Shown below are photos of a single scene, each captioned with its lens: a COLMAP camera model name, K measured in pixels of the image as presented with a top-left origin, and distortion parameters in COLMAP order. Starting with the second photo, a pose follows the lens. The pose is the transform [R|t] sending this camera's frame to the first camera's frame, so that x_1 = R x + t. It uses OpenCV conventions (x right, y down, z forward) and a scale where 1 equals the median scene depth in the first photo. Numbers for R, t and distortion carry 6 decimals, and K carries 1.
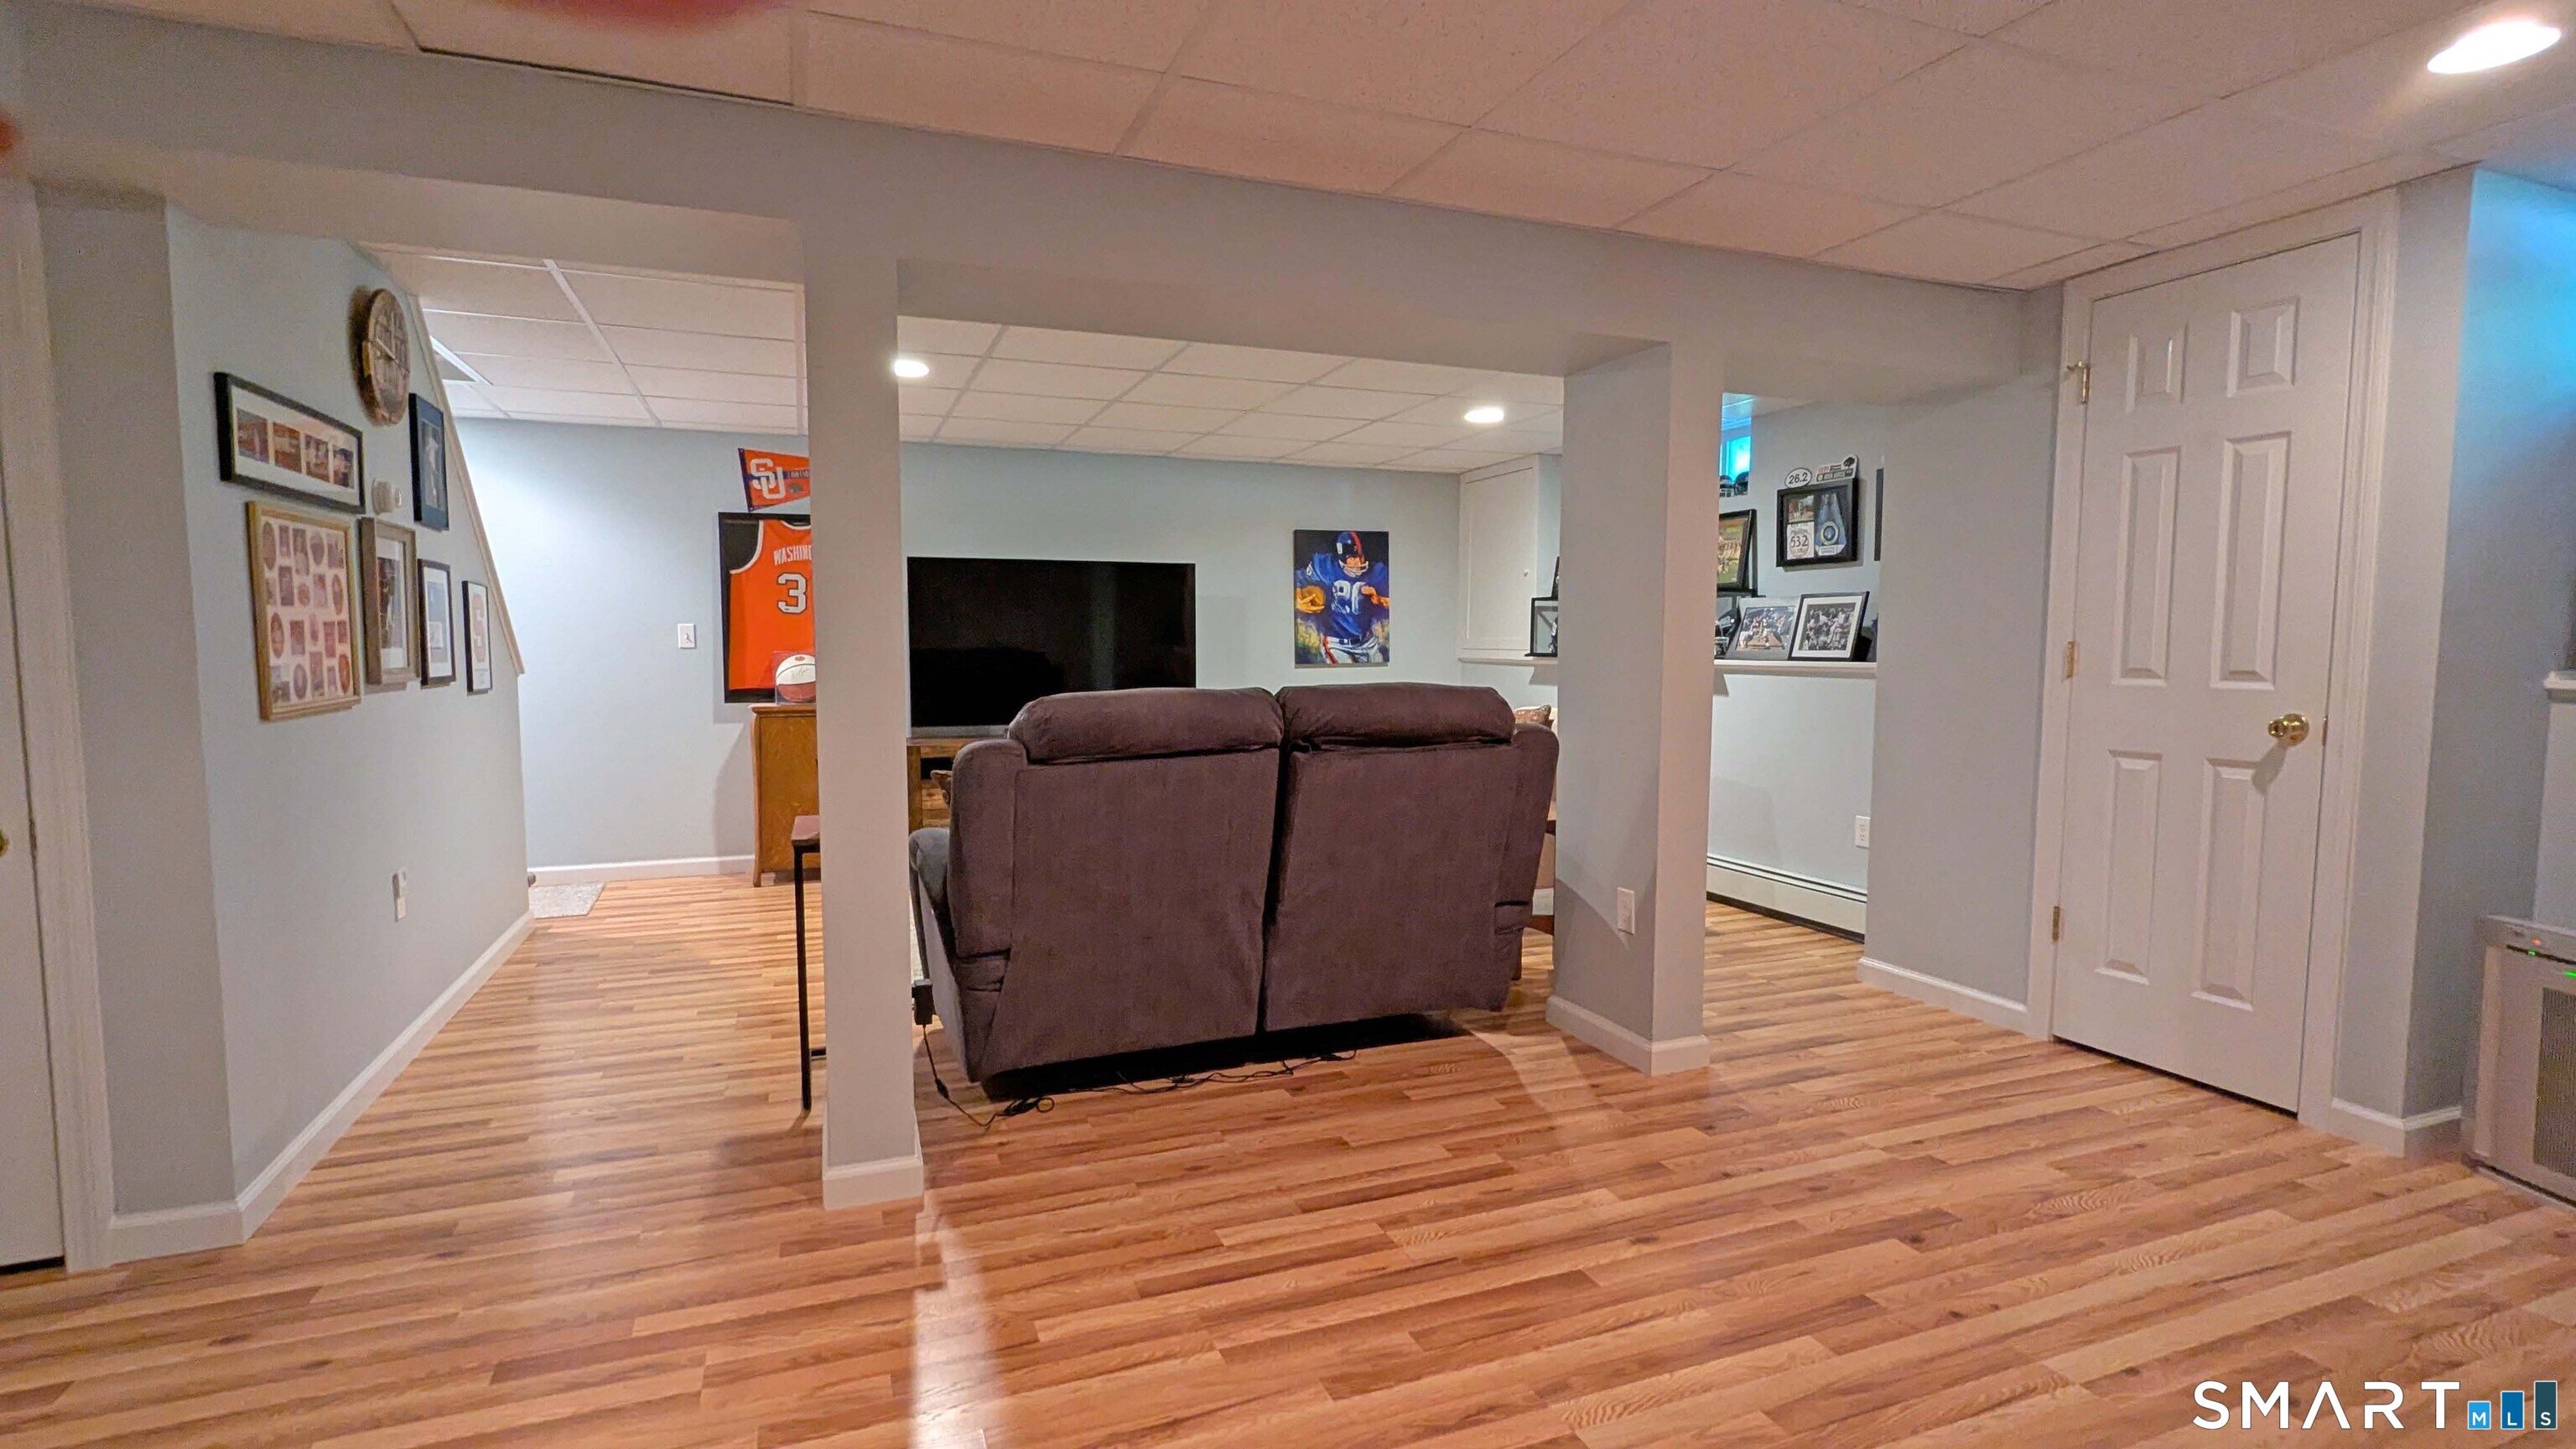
lens RADIAL K [[1211.3, 0, 1281.8], [0, 1211.3, 733.9], [0, 0, 1]] dist [-0.001803, 0.002021]
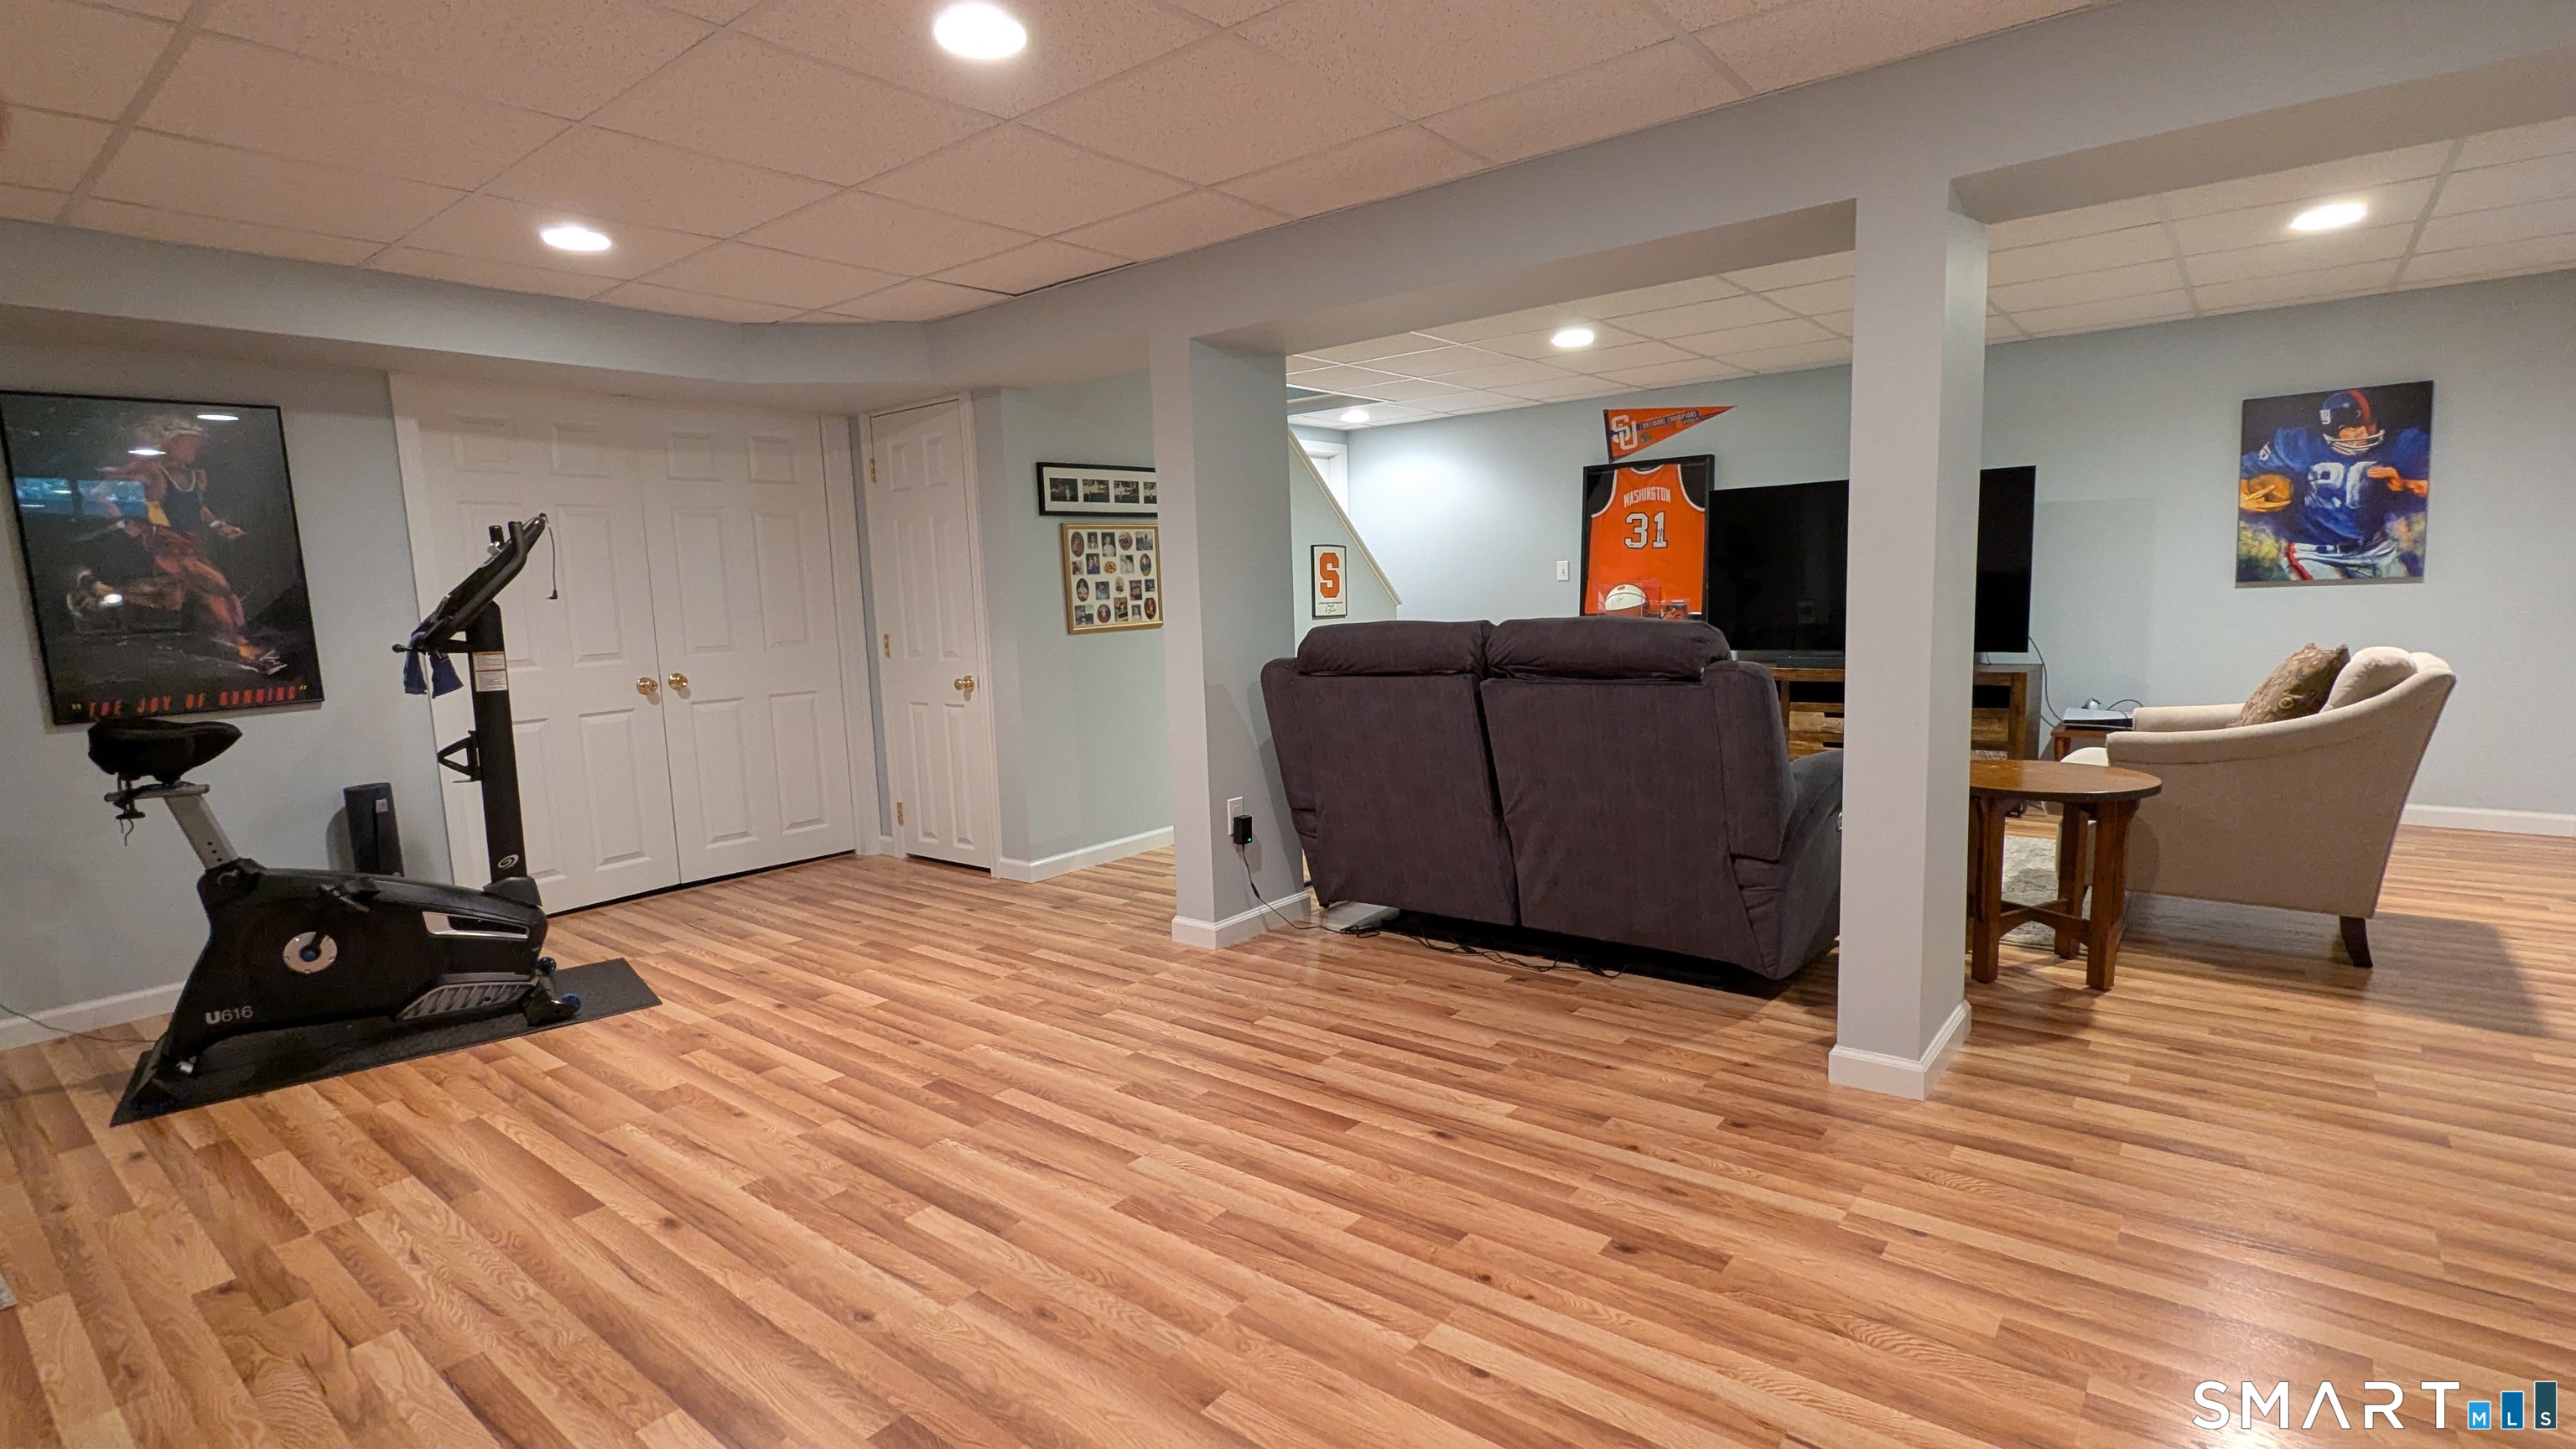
lens RADIAL K [[1211.3, 0, 1281.3], [0, 1211.3, 736.1], [0, 0, 1]] dist [-0.001803, 0.002021]
pose [[0.492149, 0.091676, -0.865670, 0.795335], [-0.030814, 0.995651, 0.087922, -0.021672], [0.869966, -0.016596, 0.492833, 0.238707]]
